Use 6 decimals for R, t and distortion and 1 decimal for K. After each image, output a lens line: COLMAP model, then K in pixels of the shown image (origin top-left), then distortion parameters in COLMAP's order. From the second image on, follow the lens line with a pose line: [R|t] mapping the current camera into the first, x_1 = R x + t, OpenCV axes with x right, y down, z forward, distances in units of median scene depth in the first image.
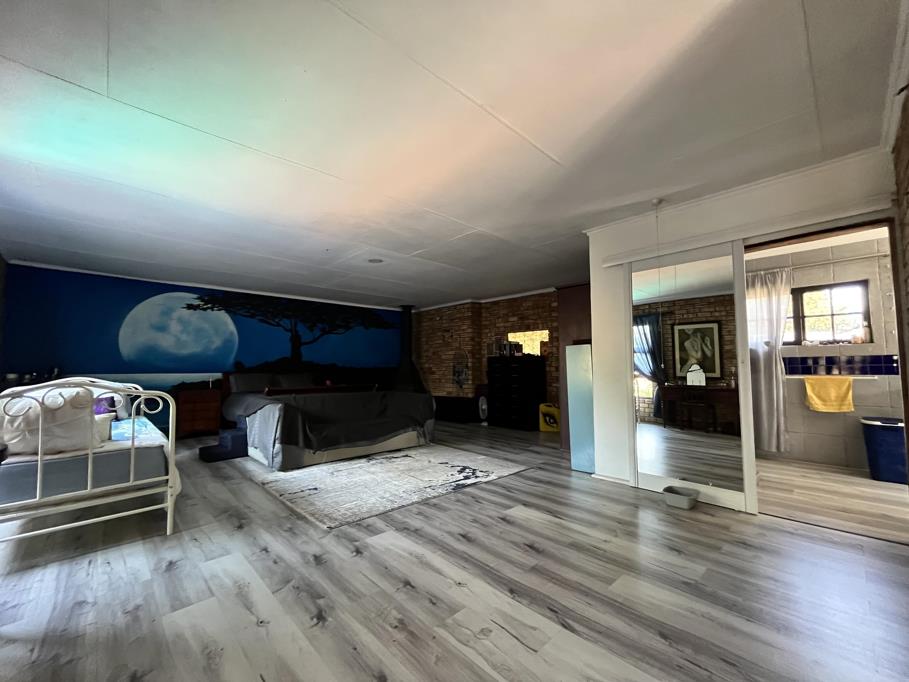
lens RADIAL K [[373.3, 0, 454.5], [0, 373.3, 341.0], [0, 0, 1]] dist [-0.000960, -0.000037]
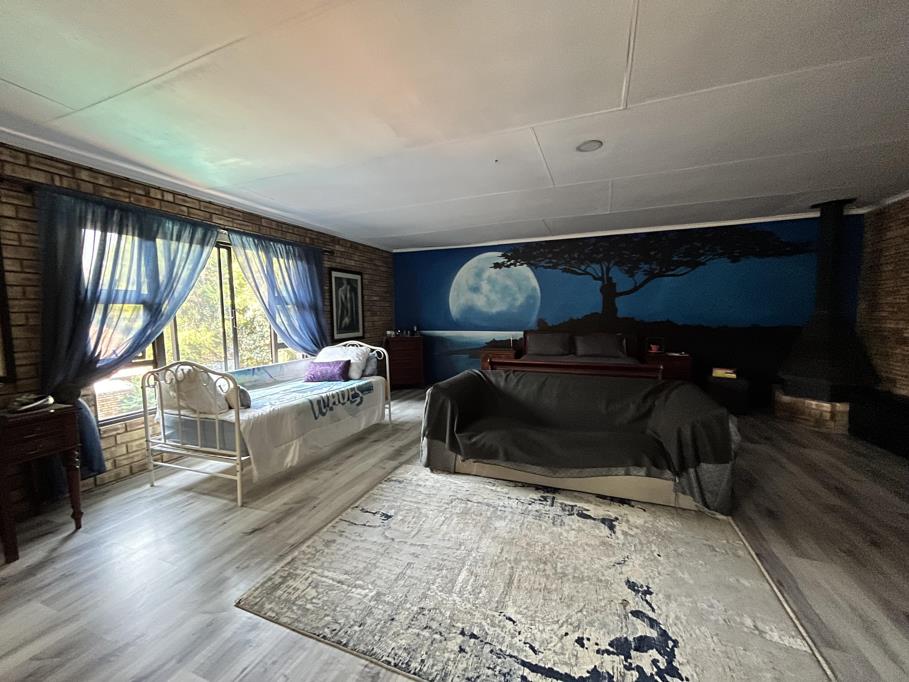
lens RADIAL K [[373.3, 0, 454.5], [0, 373.3, 341.0], [0, 0, 1]] dist [-0.000960, -0.000037]
pose [[0.415545, 0.067353, -0.907075, 0.170043], [0.076486, 0.991135, 0.108634, -0.007757], [0.906351, -0.114521, 0.406710, 0.459478]]
